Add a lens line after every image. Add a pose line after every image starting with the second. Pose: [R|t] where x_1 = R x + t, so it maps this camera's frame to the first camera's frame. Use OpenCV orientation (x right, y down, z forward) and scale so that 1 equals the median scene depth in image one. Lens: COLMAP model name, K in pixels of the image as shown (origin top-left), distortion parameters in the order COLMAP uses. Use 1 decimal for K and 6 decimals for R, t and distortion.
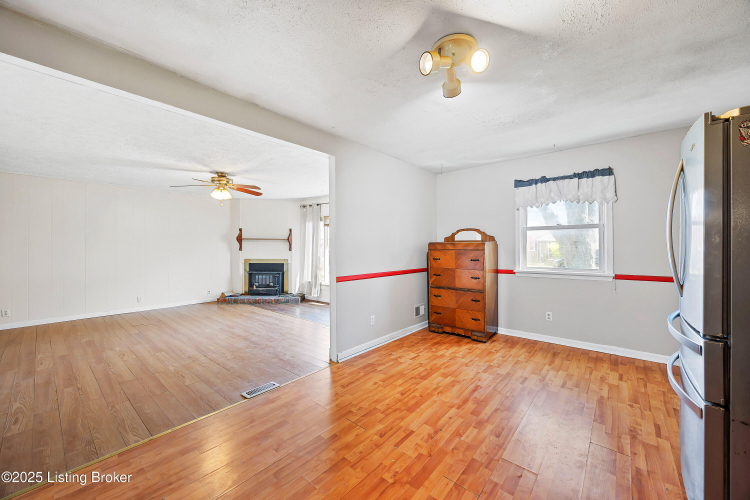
lens RADIAL K [[287.0, 0, 377.1], [0, 287.0, 245.1], [0, 0, 1]] dist [-0.004411, -0.000246]
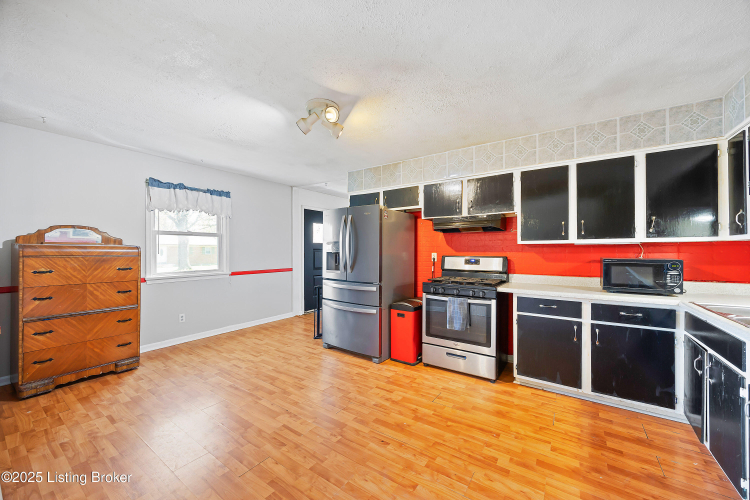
lens RADIAL K [[286.1, 0, 375.0], [0, 286.1, 250.0], [0, 0, 1]] dist [-0.000118, 0.000022]
pose [[-0.098545, 0.003106, 0.995128, -0.487156], [-0.007193, 0.999967, -0.003833, -0.000898], [-0.995107, -0.007535, -0.098519, 0.386236]]
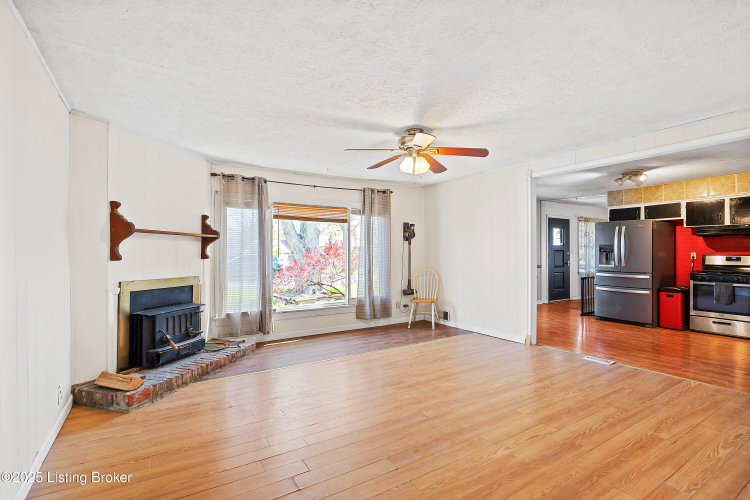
lens RADIAL K [[359.7, 0, 375.0], [0, 359.7, 250.0], [0, 0, 1]] dist [-0.006109, -0.000644]
pose [[0.302999, 0.006785, 0.952967, -1.465002], [-0.006403, 0.999967, -0.005084, 0.009720], [-0.952969, -0.004561, 0.303032, 0.949737]]
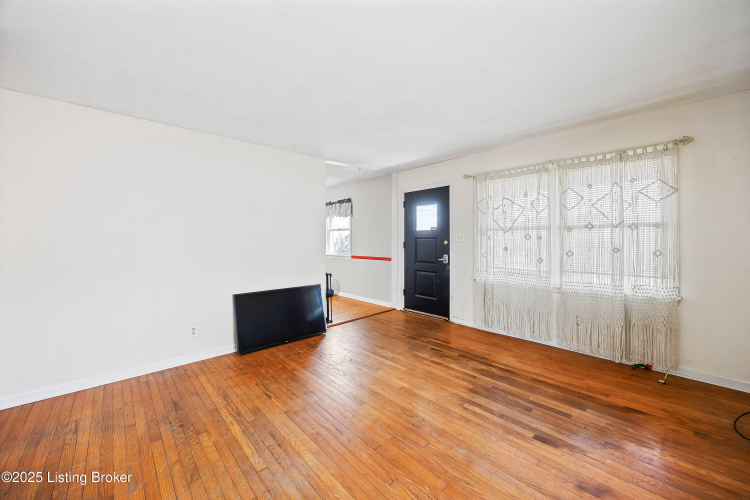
lens RADIAL K [[287.0, 0, 377.1], [0, 287.0, 245.1], [0, 0, 1]] dist [-0.004411, -0.000246]
pose [[0.992086, -0.004059, -0.125498, 1.055441], [0.007473, 0.999614, 0.026742, -0.012893], [0.125341, -0.027469, 0.991733, -0.715744]]
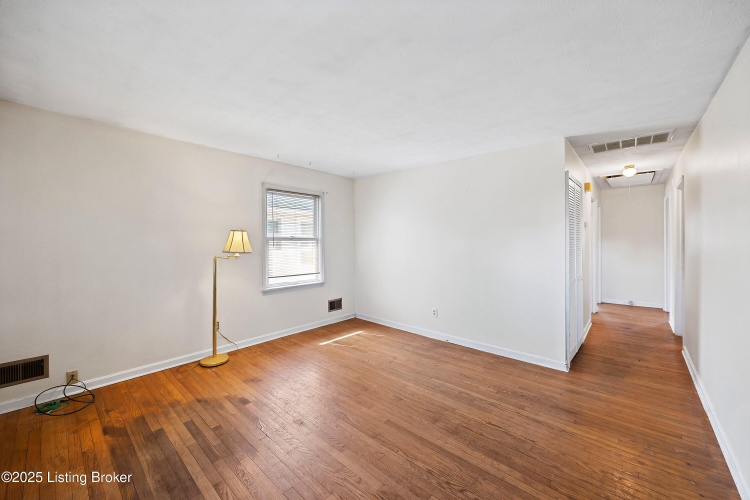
lens RADIAL K [[293.9, 0, 375.5], [0, 293.9, 243.7], [0, 0, 1]] dist [-0.001043, -0.000037]
pose [[-0.999552, 0.003200, 0.029753, 0.957435], [0.003181, 0.999995, -0.000676, -0.025367], [-0.029755, -0.000581, -0.999557, 0.404101]]
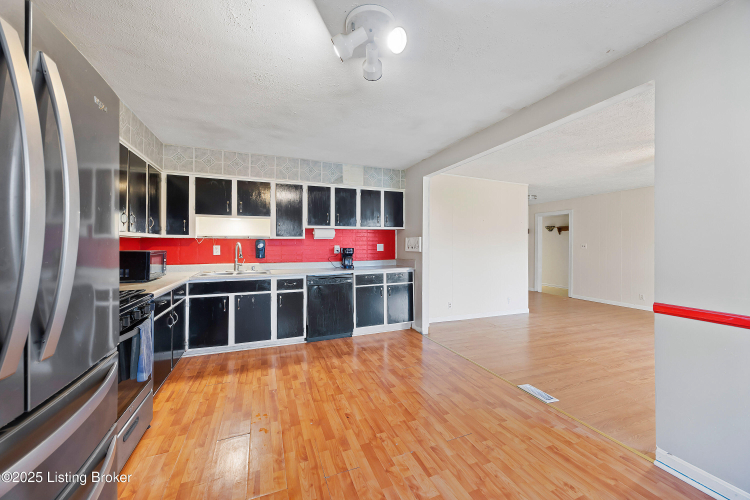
lens RADIAL K [[287.0, 0, 377.1], [0, 287.0, 245.1], [0, 0, 1]] dist [-0.004411, -0.000246]
pose [[-0.466792, 0.000126, -0.884367, 0.453937], [0.004344, 0.999988, -0.002150, 0.001439], [0.884357, -0.004845, -0.466787, 0.625517]]
